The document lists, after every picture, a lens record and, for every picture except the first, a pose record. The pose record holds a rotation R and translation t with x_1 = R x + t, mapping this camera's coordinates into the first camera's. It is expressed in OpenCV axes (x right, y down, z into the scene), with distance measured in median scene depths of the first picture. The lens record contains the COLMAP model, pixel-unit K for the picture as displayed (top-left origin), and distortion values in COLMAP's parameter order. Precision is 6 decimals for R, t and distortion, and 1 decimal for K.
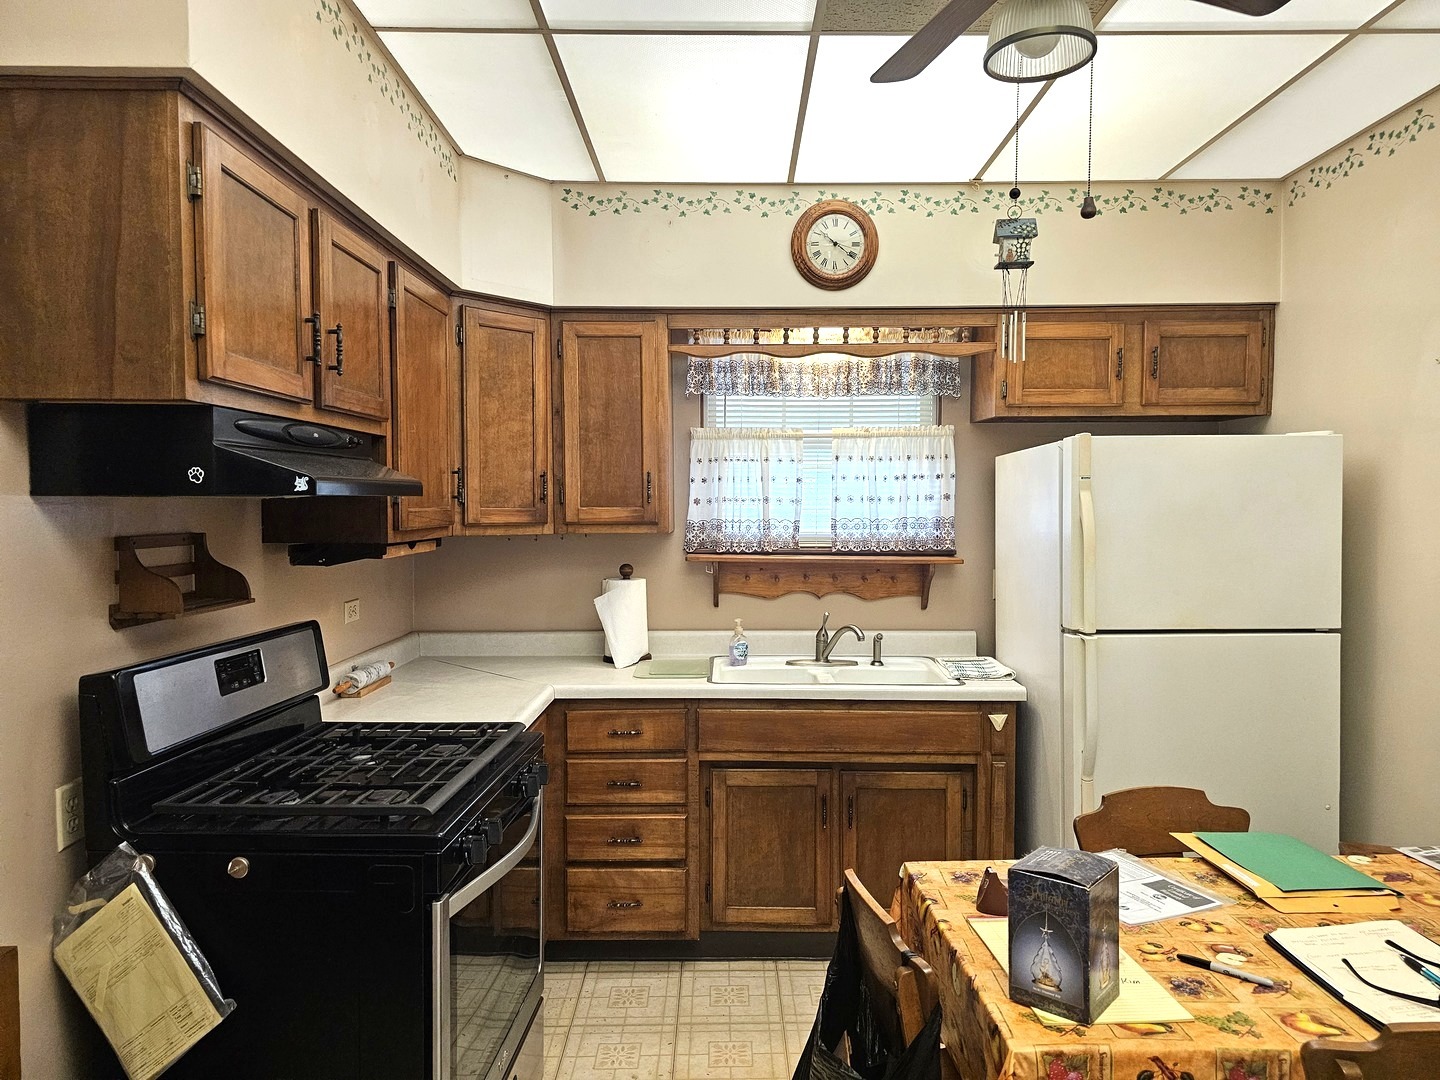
lens RADIAL K [[975.3, 0, 721.1], [0, 975.3, 539.5], [0, 0, 1]] dist [0.069735, -0.061192]
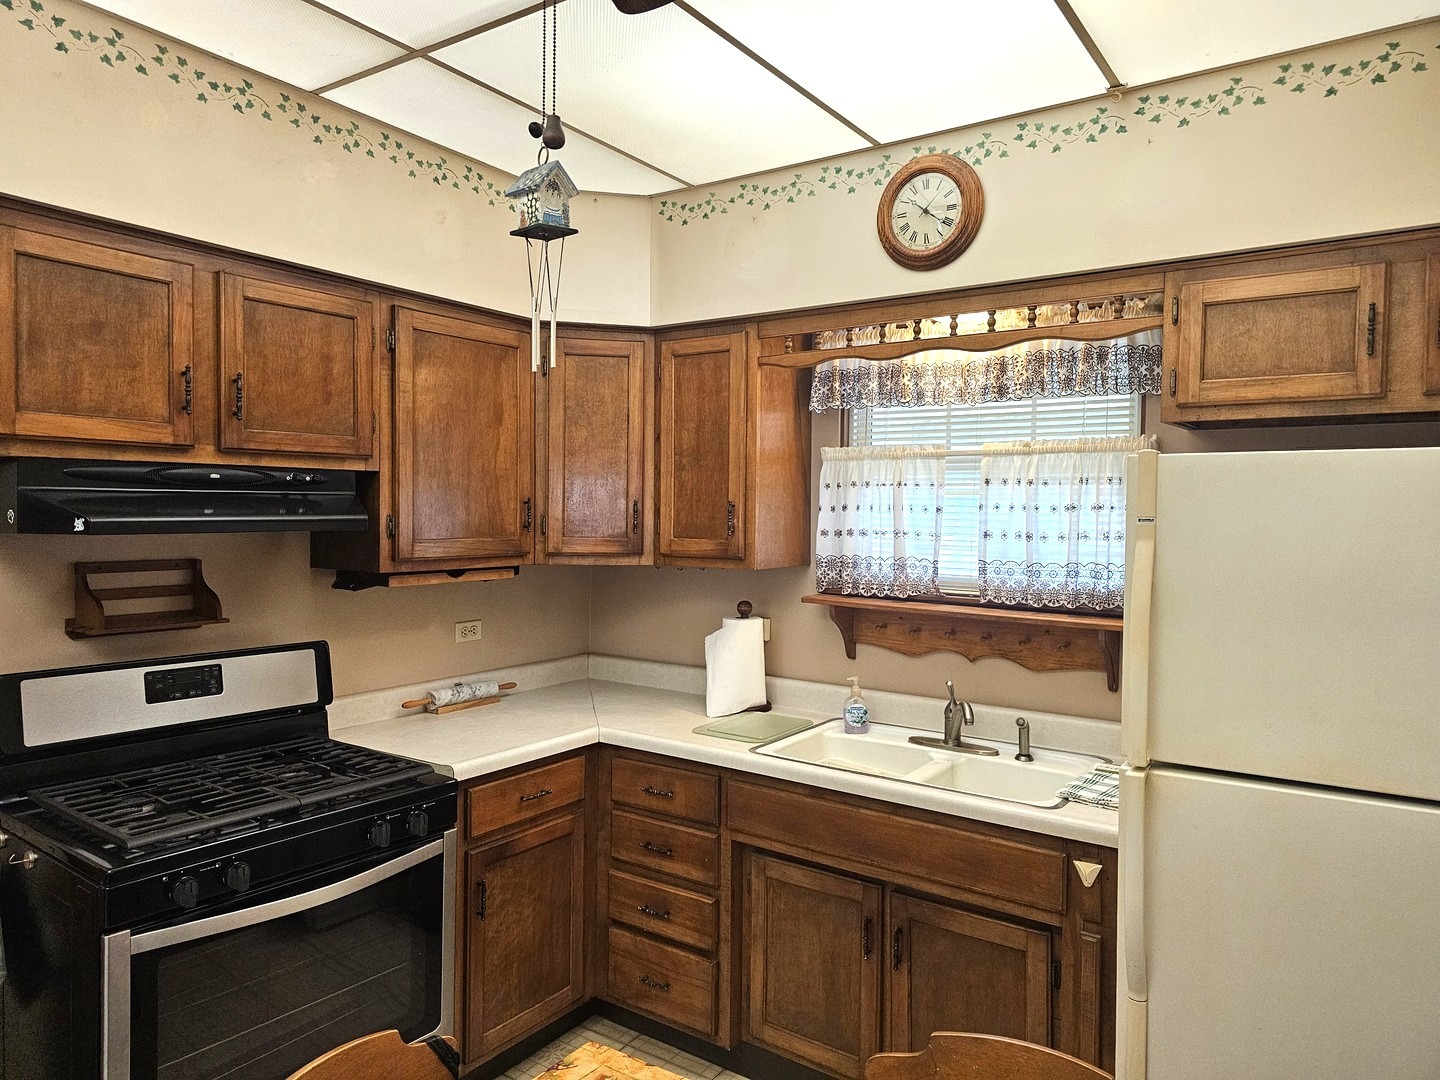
lens RADIAL K [[973.0, 0, 716.6], [0, 973.0, 525.9], [0, 0, 1]] dist [0.063741, -0.062164]
pose [[0.817093, 0.019930, -0.576161, 0.431604], [-0.033313, 0.999365, -0.012675, -0.034986], [0.575543, 0.029550, 0.817238, 0.271024]]
